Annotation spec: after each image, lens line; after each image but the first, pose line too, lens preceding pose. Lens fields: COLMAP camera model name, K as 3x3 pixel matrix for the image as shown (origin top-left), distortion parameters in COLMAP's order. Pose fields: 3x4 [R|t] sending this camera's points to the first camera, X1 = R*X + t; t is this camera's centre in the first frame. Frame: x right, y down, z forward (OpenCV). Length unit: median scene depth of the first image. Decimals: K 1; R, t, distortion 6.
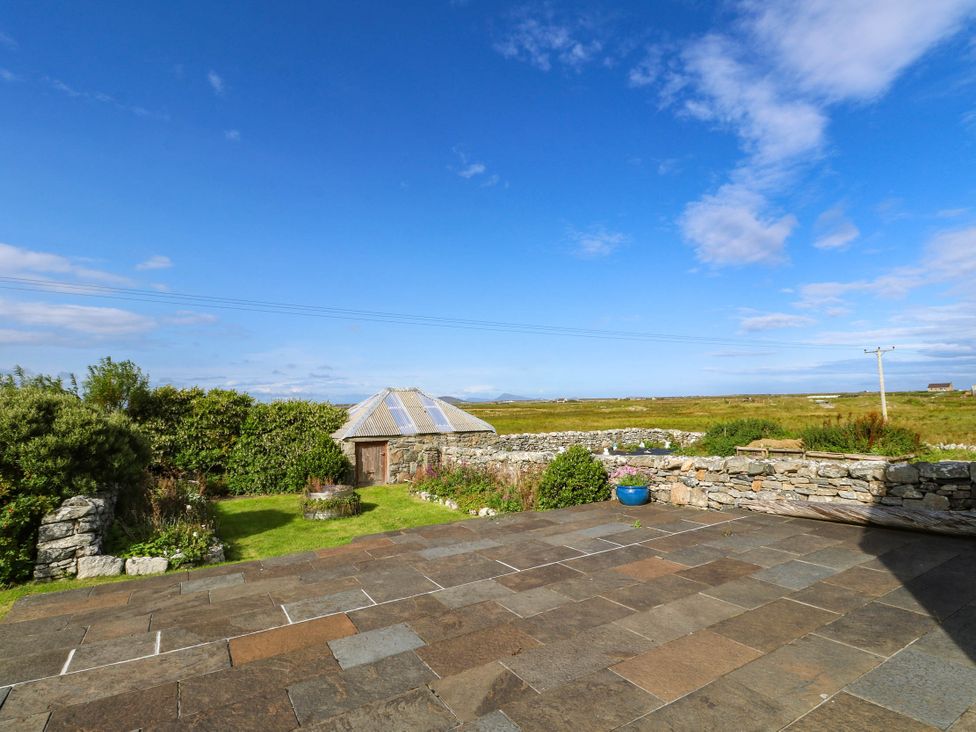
lens RADIAL K [[505.3, 0, 495.0], [0, 505.3, 355.8], [0, 0, 1]] dist [0.000839, -0.013071]
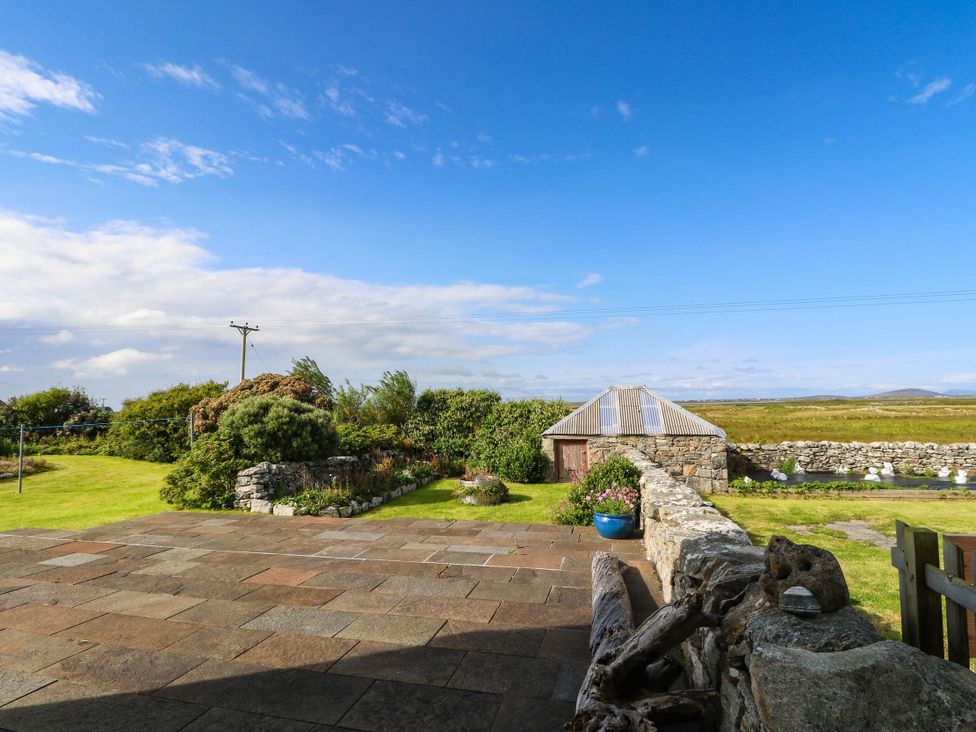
lens RADIAL K [[521.1, 0, 550.6], [0, 521.1, 351.9], [0, 0, 1]] dist [0.002012, -0.012181]
pose [[0.709448, -0.059950, -0.702203, 0.462767], [0.066129, 0.997642, -0.018362, 0.006758], [0.701648, -0.033409, 0.711740, 0.204220]]
